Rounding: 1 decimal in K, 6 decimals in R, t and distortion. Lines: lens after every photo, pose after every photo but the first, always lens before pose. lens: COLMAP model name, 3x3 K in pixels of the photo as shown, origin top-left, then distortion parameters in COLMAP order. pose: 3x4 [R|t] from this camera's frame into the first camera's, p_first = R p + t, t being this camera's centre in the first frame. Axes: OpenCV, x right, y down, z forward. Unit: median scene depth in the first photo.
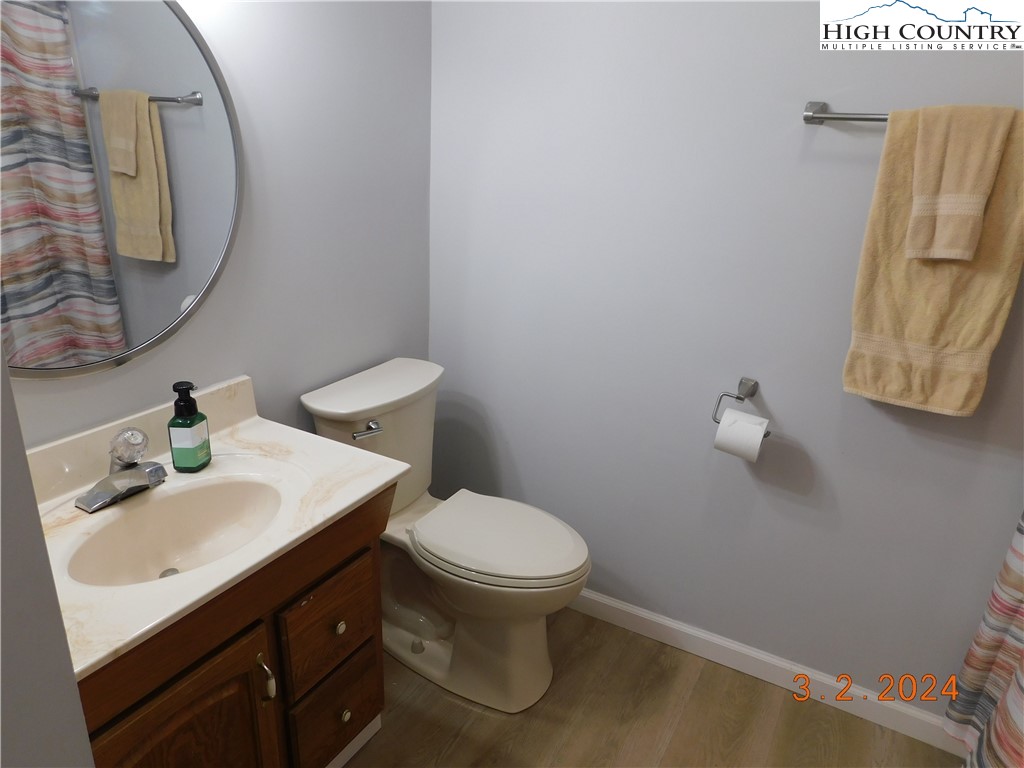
lens RADIAL K [[710.3, 0, 512.0], [0, 710.3, 384.0], [0, 0, 1]] dist [-0.075944, 0.071308]
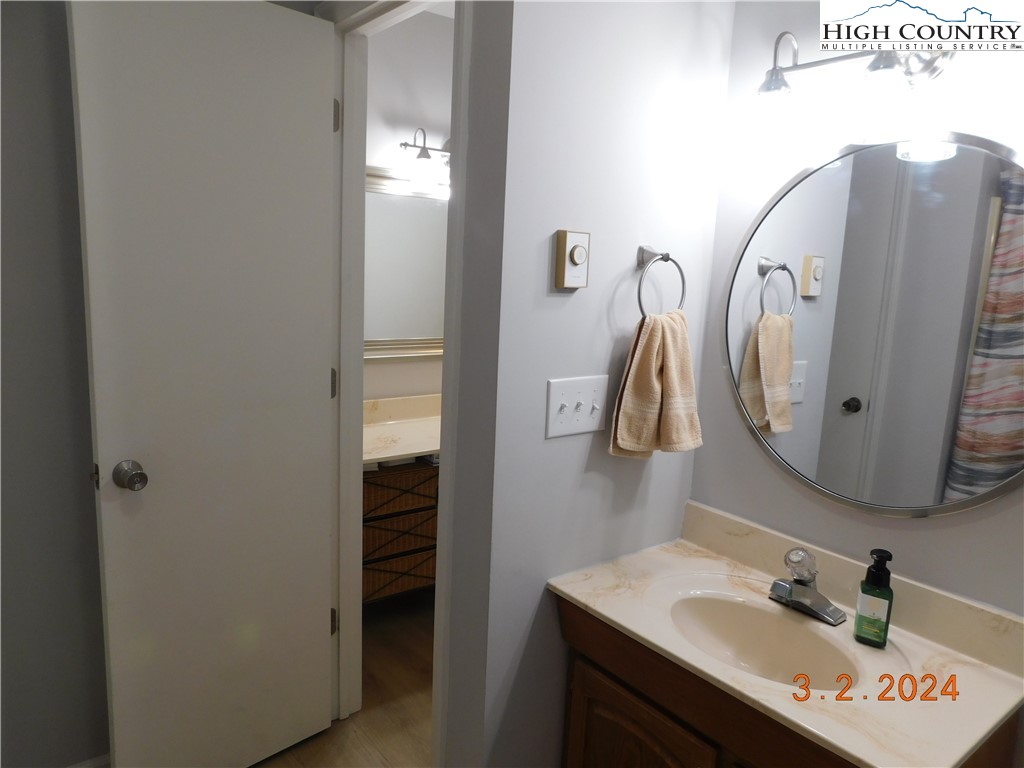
lens RADIAL K [[710.3, 0, 512.0], [0, 710.3, 384.0], [0, 0, 1]] dist [-0.075944, 0.071308]
pose [[-0.371867, 0.091370, -0.923778, 0.594262], [-0.384509, 0.890598, 0.242872, -0.245477], [0.844907, 0.445518, -0.296052, 0.752109]]
